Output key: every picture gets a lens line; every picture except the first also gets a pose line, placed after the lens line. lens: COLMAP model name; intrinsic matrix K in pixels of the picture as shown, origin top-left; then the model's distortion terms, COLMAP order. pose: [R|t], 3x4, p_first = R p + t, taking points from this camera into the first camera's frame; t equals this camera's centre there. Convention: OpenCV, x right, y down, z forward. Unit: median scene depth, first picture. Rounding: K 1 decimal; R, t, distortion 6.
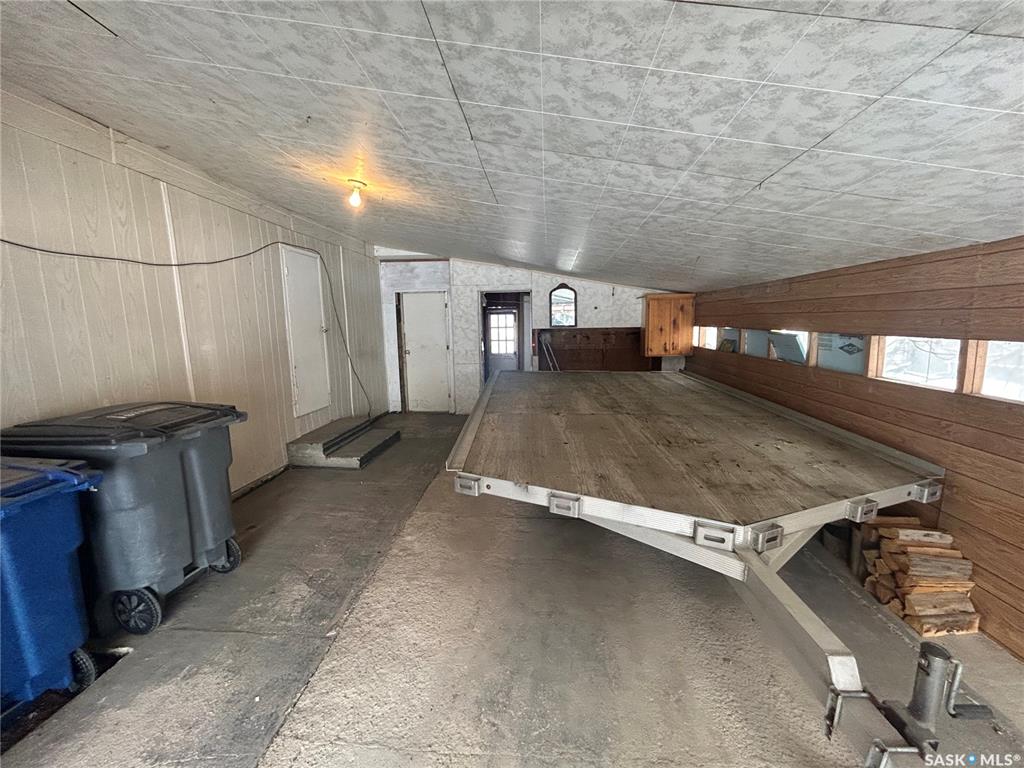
lens RADIAL K [[413.4, 0, 514.1], [0, 413.4, 381.4], [0, 0, 1]] dist [0.001355, -0.001192]
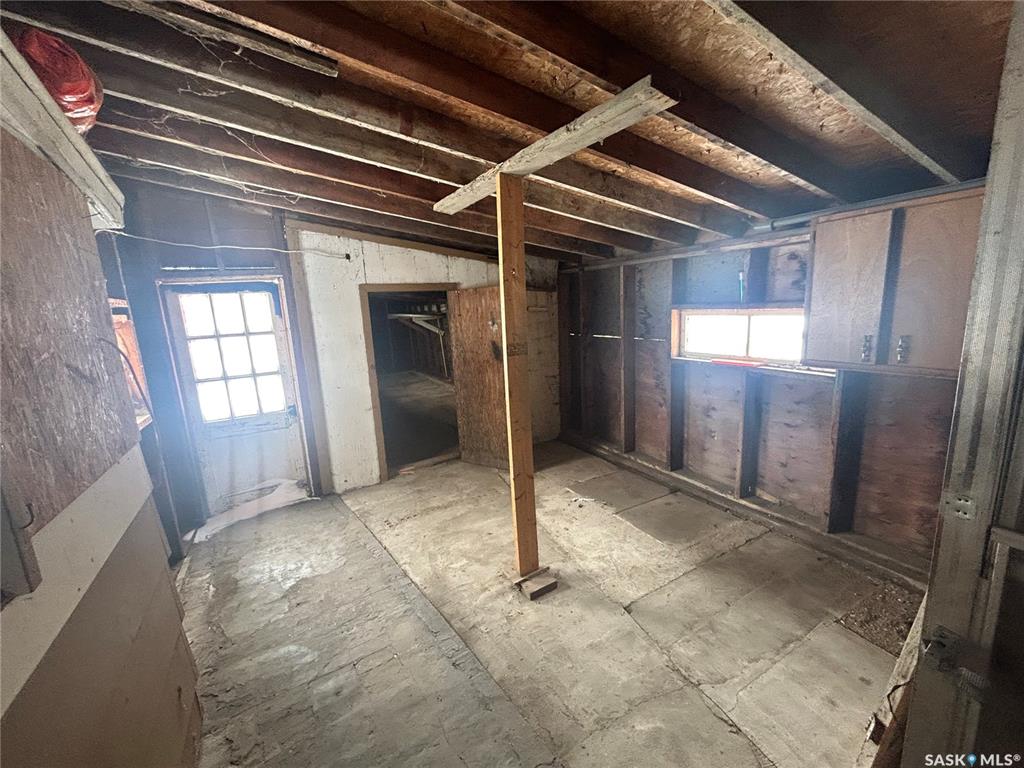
lens RADIAL K [[413.4, 0, 510.8], [0, 413.4, 379.7], [0, 0, 1]] dist [0.001355, -0.001192]
pose [[0.835266, -0.138553, 0.532103, -0.015608], [0.124356, 0.990258, 0.062644, -0.059966], [-0.535599, 0.013846, 0.844359, 0.409095]]
